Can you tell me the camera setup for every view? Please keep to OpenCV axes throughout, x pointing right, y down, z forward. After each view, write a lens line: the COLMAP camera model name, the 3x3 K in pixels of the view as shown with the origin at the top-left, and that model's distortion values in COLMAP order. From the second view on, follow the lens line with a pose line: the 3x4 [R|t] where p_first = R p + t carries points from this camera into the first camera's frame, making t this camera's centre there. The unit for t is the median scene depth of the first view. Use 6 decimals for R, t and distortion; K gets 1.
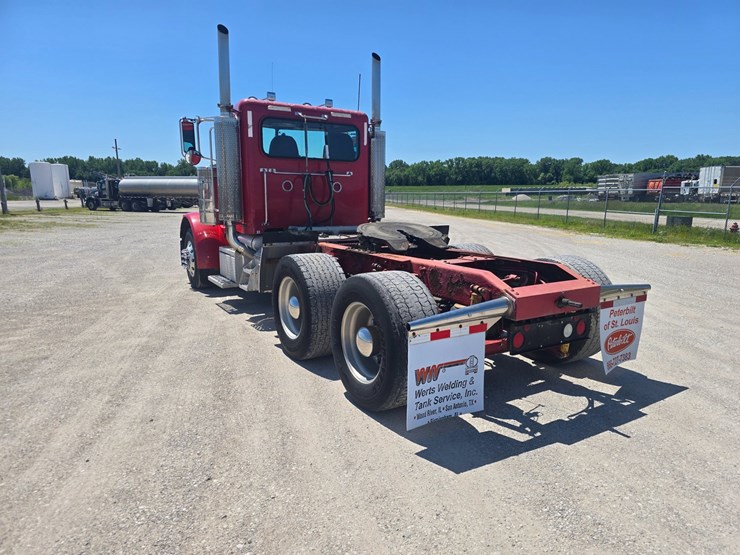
lens RADIAL K [[495.3, 0, 381.1], [0, 495.3, 289.9], [0, 0, 1]] dist [0.067610, -0.067777]
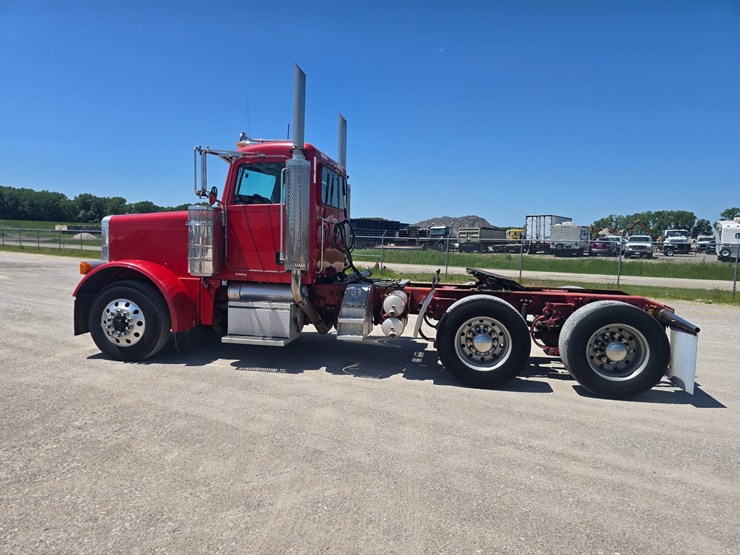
lens RADIAL K [[495.3, 0, 363.6], [0, 495.3, 289.8], [0, 0, 1]] dist [0.066597, -0.065256]
pose [[0.678766, -0.055810, 0.732230, -0.930128], [0.113455, 0.993106, -0.029478, -0.065630], [-0.725537, 0.103083, 0.680419, 0.313693]]
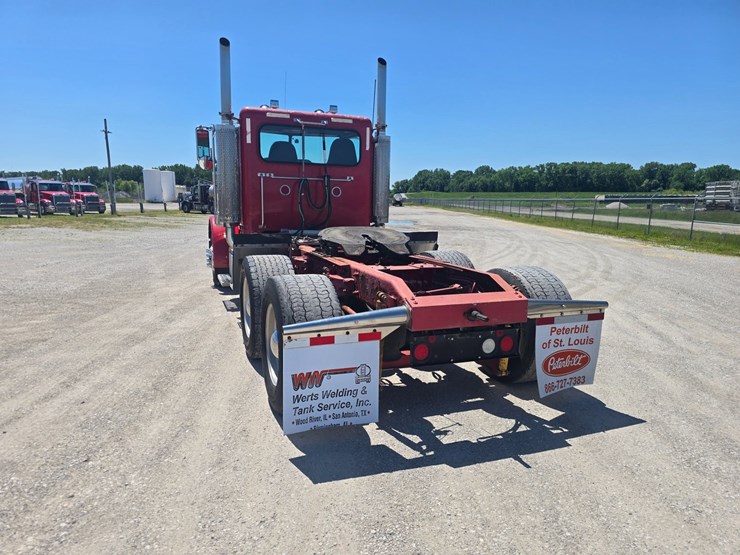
lens RADIAL K [[495.3, 0, 363.6], [0, 495.3, 289.8], [0, 0, 1]] dist [0.066597, -0.065256]
pose [[0.979892, 0.045769, -0.194209, 0.194317], [-0.048138, 0.998813, -0.007496, -0.003013], [0.193636, 0.016694, 0.980931, 0.026939]]
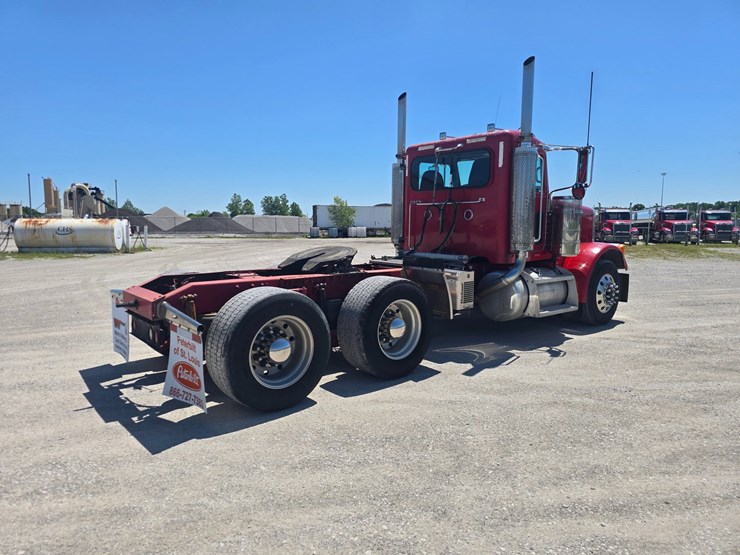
lens RADIAL K [[496.4, 0, 357.2], [0, 496.4, 276.7], [0, 0, 1]] dist [0.067680, -0.063363]
pose [[0.123436, 0.103966, -0.986891, 0.961047], [-0.190082, 0.978559, 0.079314, -0.144261], [0.973978, 0.177800, 0.140552, 0.777266]]
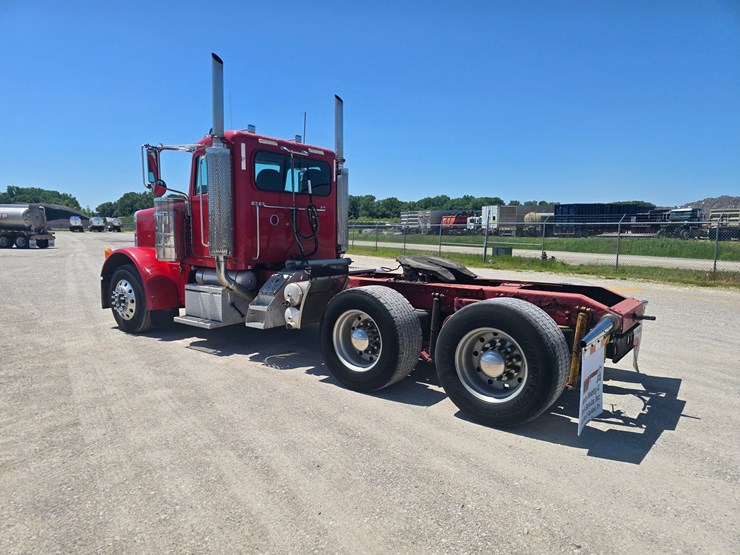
lens RADIAL K [[495.3, 0, 363.6], [0, 495.3, 289.8], [0, 0, 1]] dist [0.066597, -0.065256]
pose [[0.937881, -0.039005, 0.344756, -0.396190], [0.060939, 0.996733, -0.053012, -0.009789], [-0.341562, 0.070728, 0.937194, 0.035066]]
